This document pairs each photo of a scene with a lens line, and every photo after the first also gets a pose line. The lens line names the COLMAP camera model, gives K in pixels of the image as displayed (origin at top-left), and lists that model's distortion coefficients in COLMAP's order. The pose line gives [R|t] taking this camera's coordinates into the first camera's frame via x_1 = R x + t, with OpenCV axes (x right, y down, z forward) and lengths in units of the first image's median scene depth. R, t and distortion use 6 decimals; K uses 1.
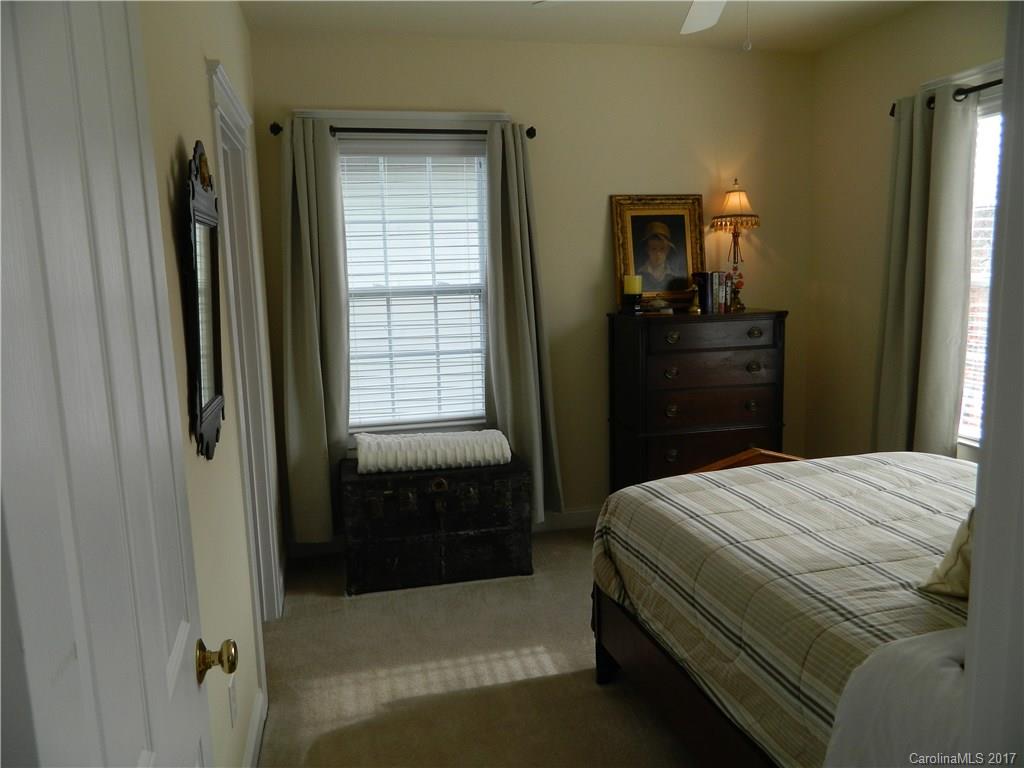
lens RADIAL K [[749.7, 0, 510.0], [0, 749.7, 386.2], [0, 0, 1]] dist [0.003801, -0.007767]
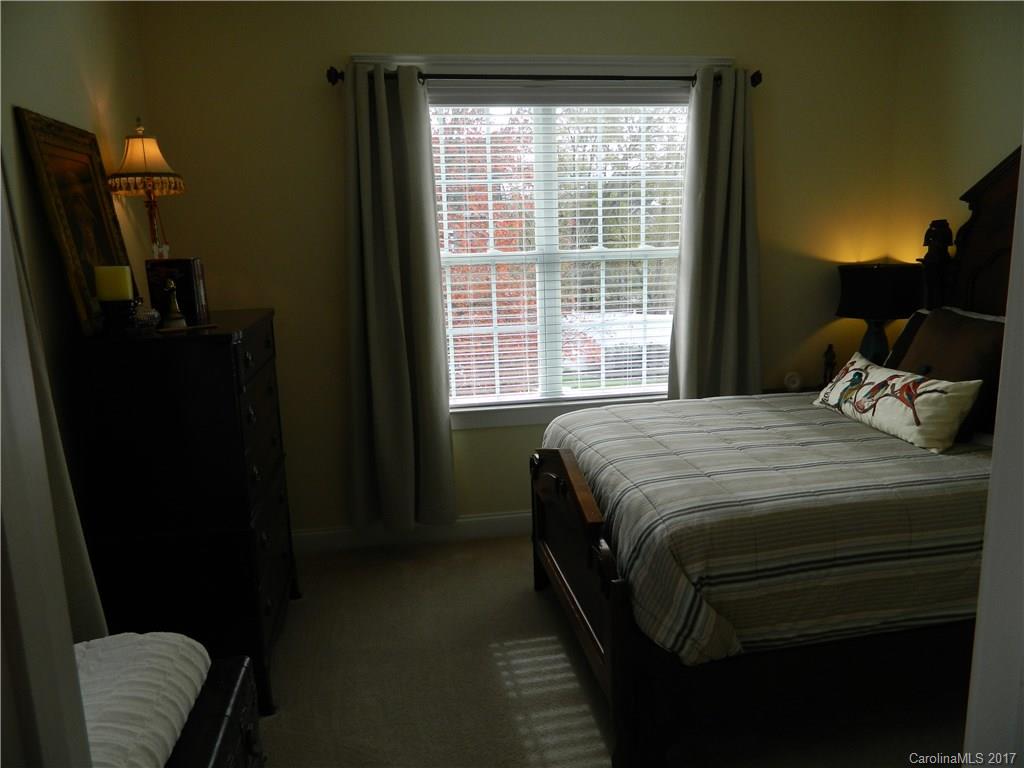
lens RADIAL K [[749.7, 0, 509.0], [0, 749.7, 378.7], [0, 0, 1]] dist [0.003801, -0.007767]
pose [[0.053571, -0.159407, 0.985758, -0.651166], [0.180023, 0.972543, 0.147486, -0.168354], [-0.982203, 0.169558, 0.080797, 1.206919]]
